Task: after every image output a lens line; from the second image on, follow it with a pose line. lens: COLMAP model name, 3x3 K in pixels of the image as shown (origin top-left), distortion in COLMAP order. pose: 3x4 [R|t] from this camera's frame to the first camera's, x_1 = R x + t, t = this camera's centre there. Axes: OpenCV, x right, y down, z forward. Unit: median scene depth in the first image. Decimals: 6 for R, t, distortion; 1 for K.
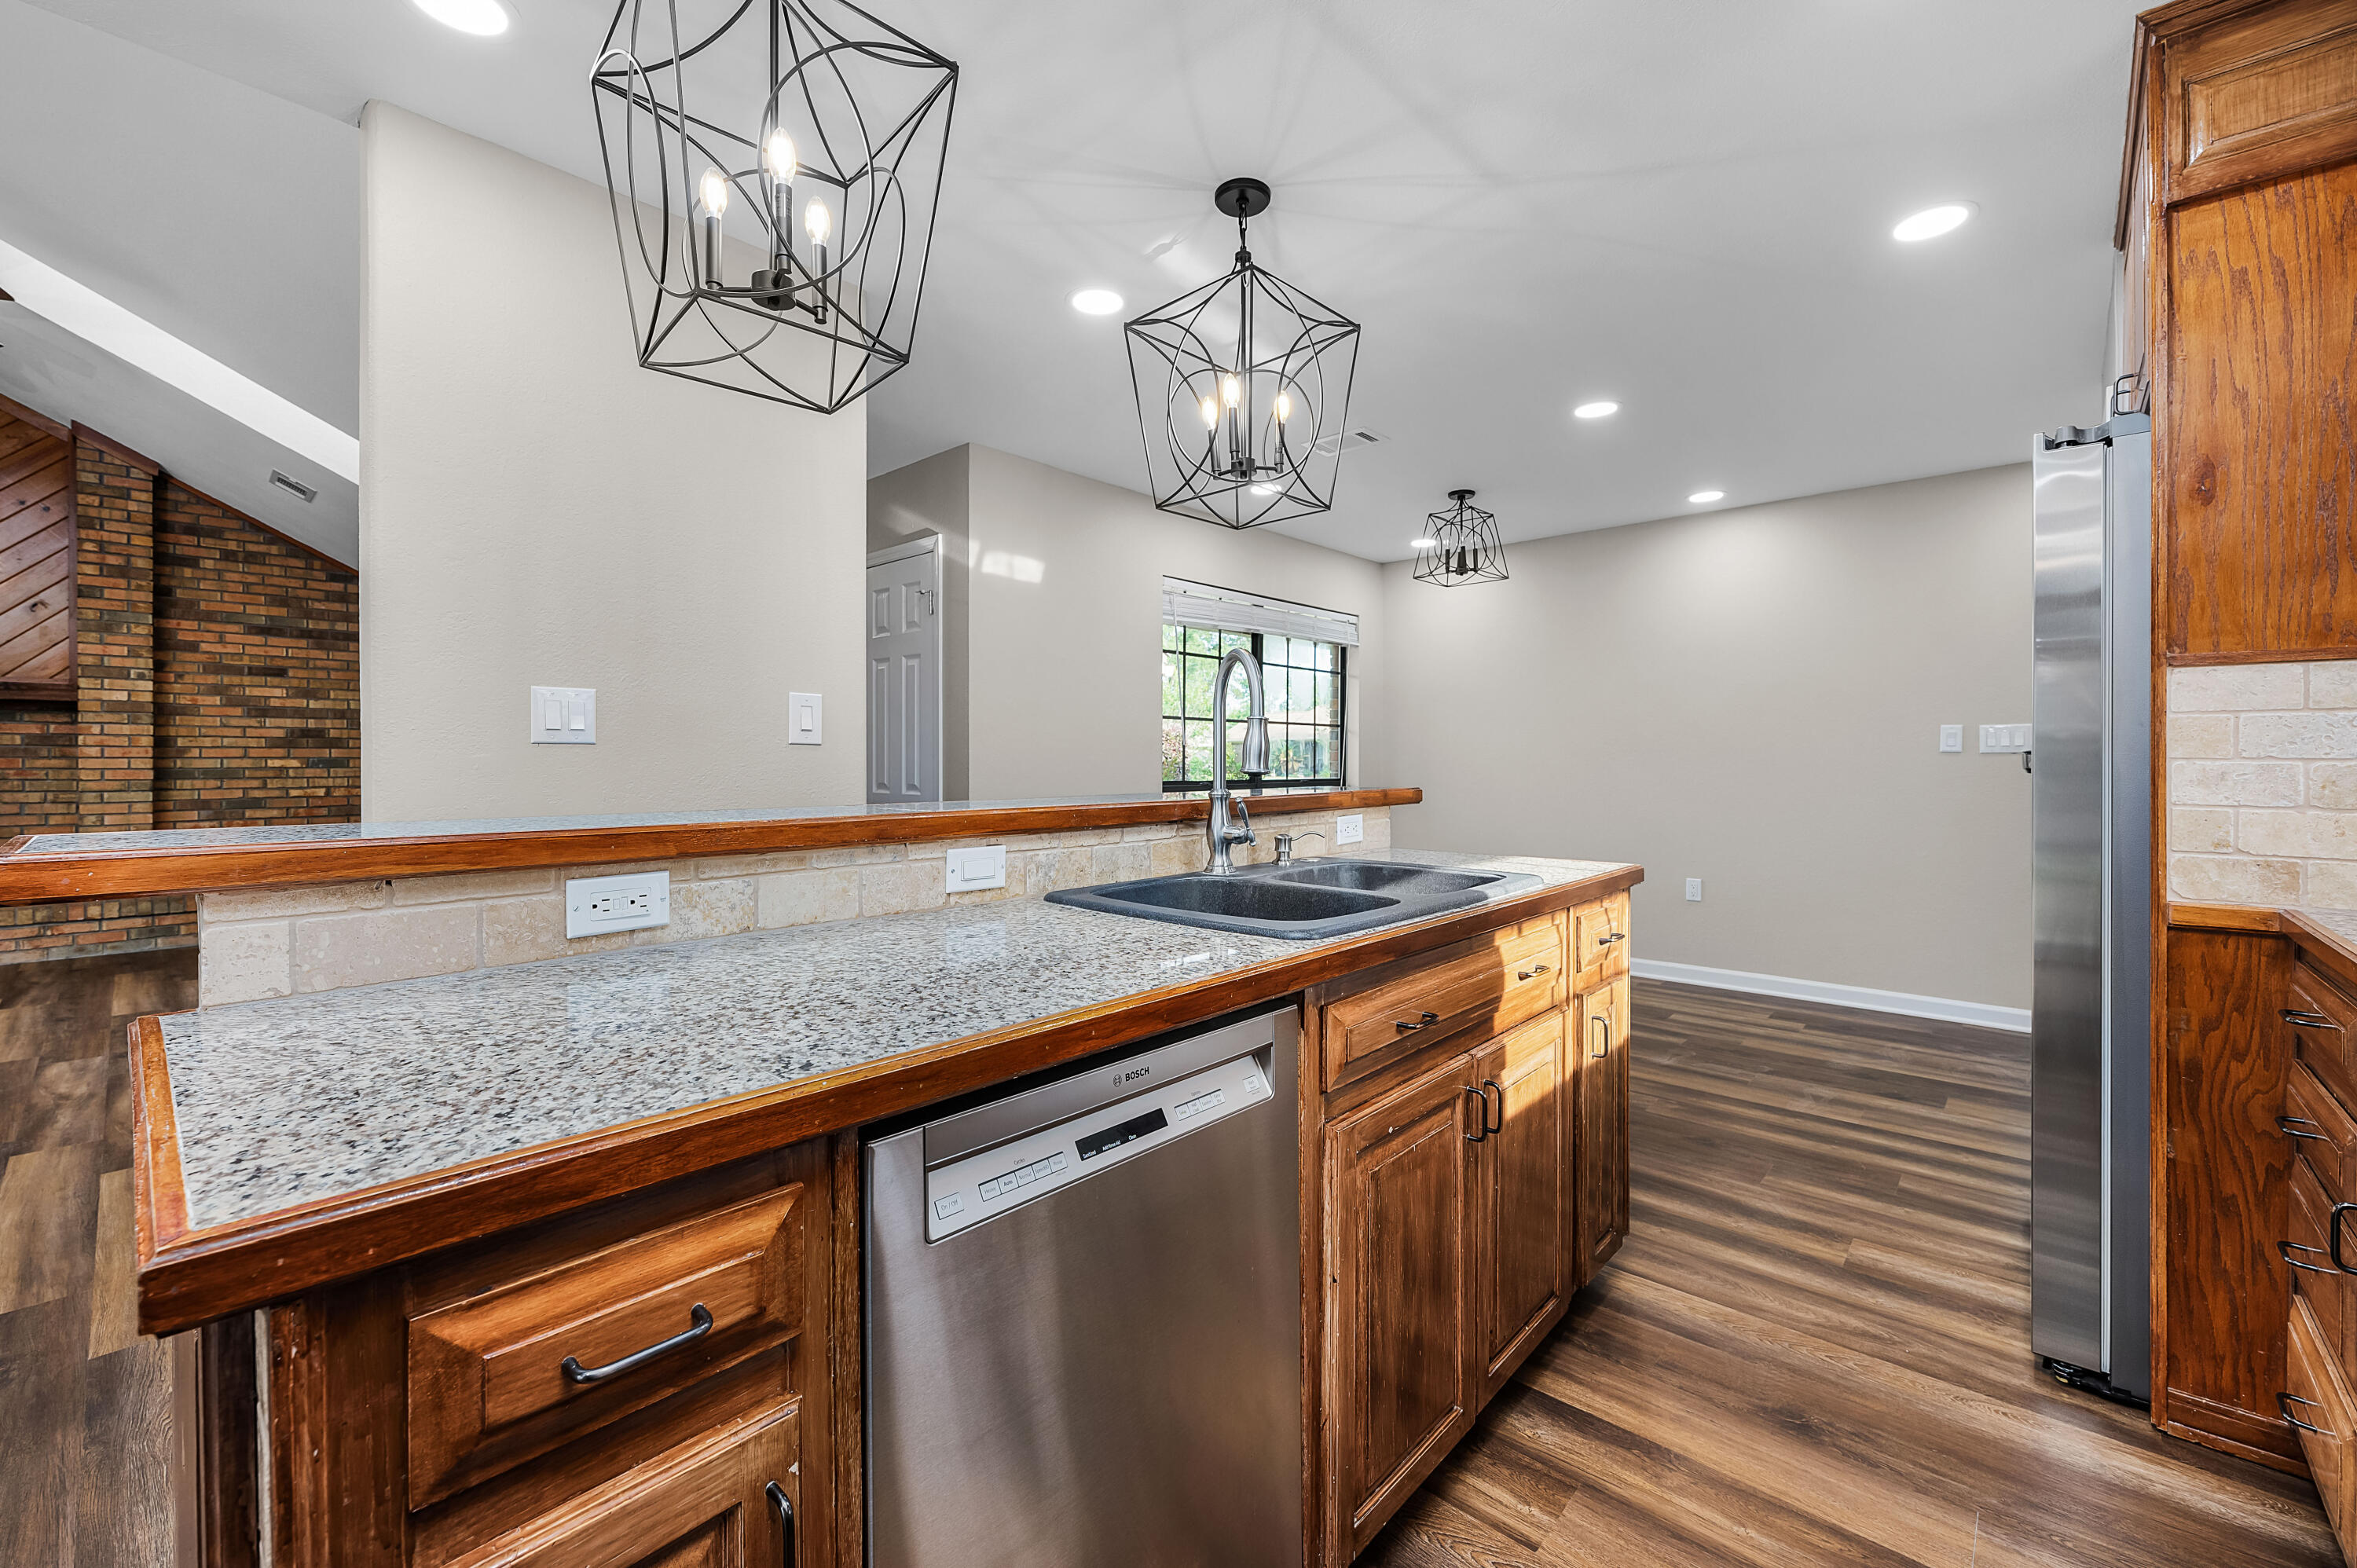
lens RADIAL K [[957.6, 0, 1179.8], [0, 957.6, 766.1], [0, 0, 1]] dist [0.000470, -0.000017]
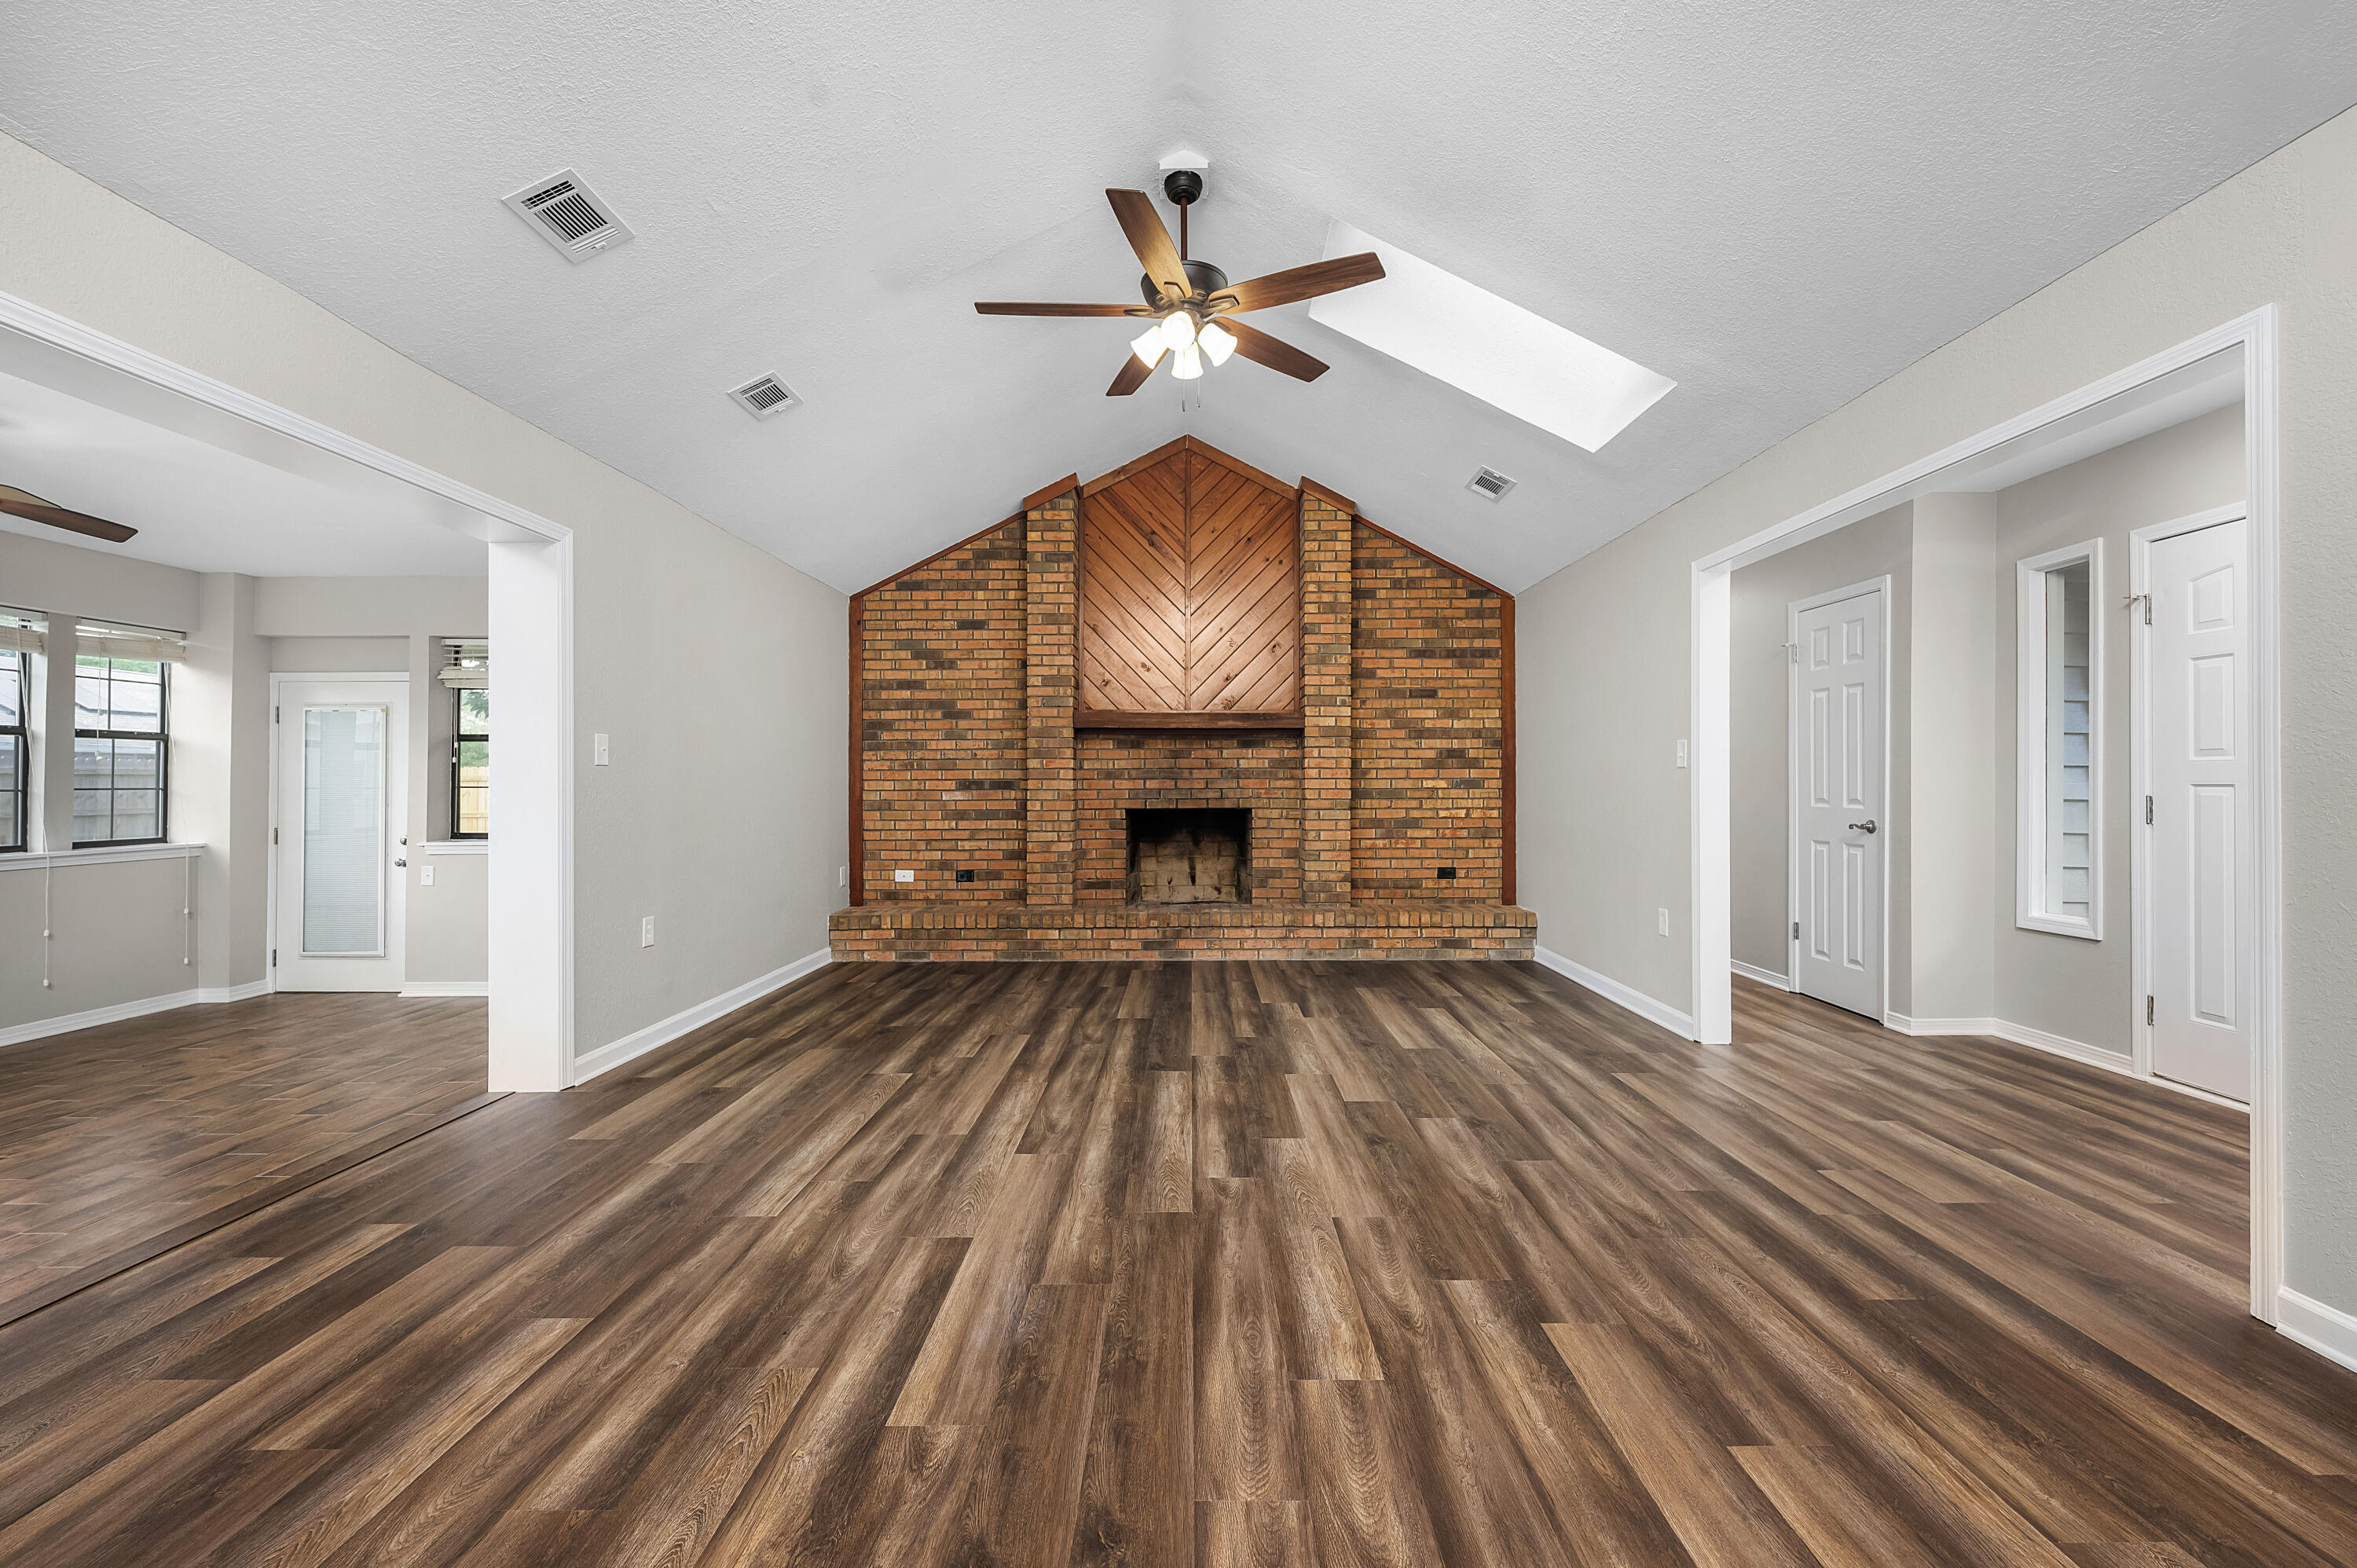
lens RADIAL K [[950.3, 0, 1182.7], [0, 950.3, 778.1], [0, 0, 1]] dist [-0.000581, -0.000222]
pose [[0.668001, -0.006234, -0.744134, -0.382729], [-0.003272, 0.999931, -0.011314, 0.003165], [0.744153, 0.009993, 0.667935, 0.142870]]
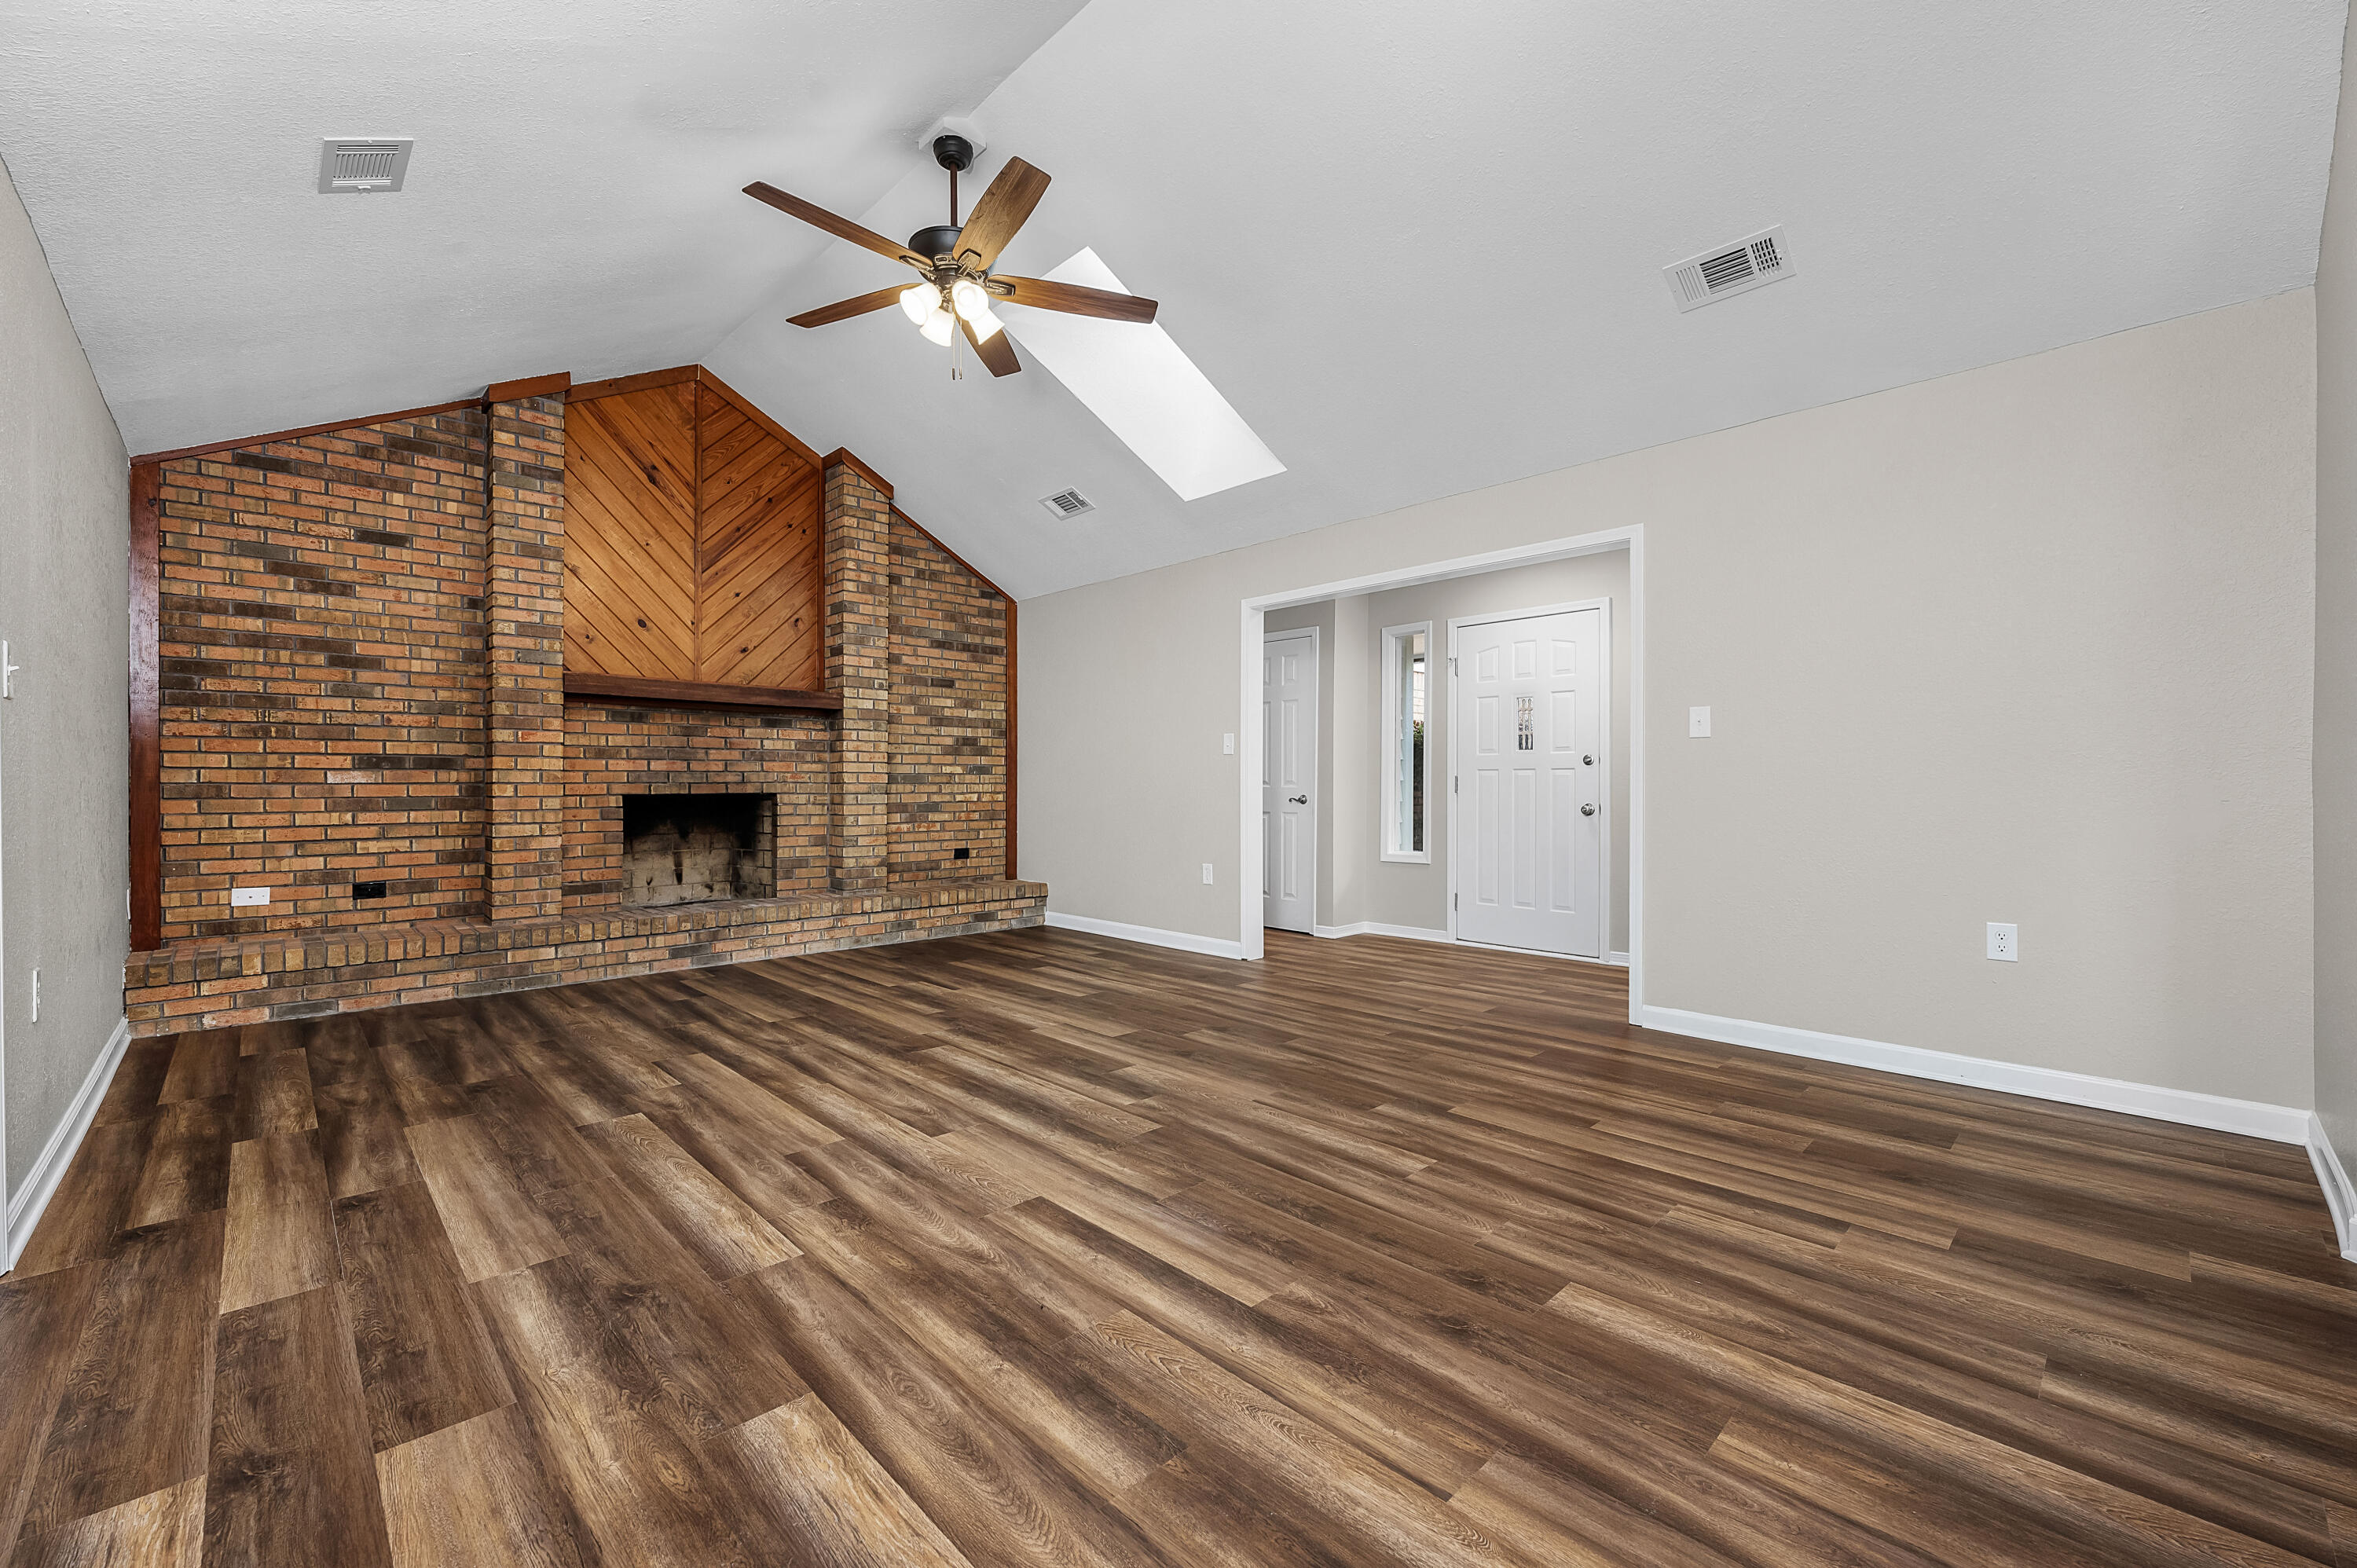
lens RADIAL K [[952.3, 0, 1178.5], [0, 952.3, 784.0], [0, 0, 1]] dist [0.000190, -0.000173]
pose [[0.997700, 0.000677, -0.067783, -0.634402], [-0.001224, 0.999967, -0.008022, 0.021674], [0.067775, 0.008087, 0.997668, -0.033160]]
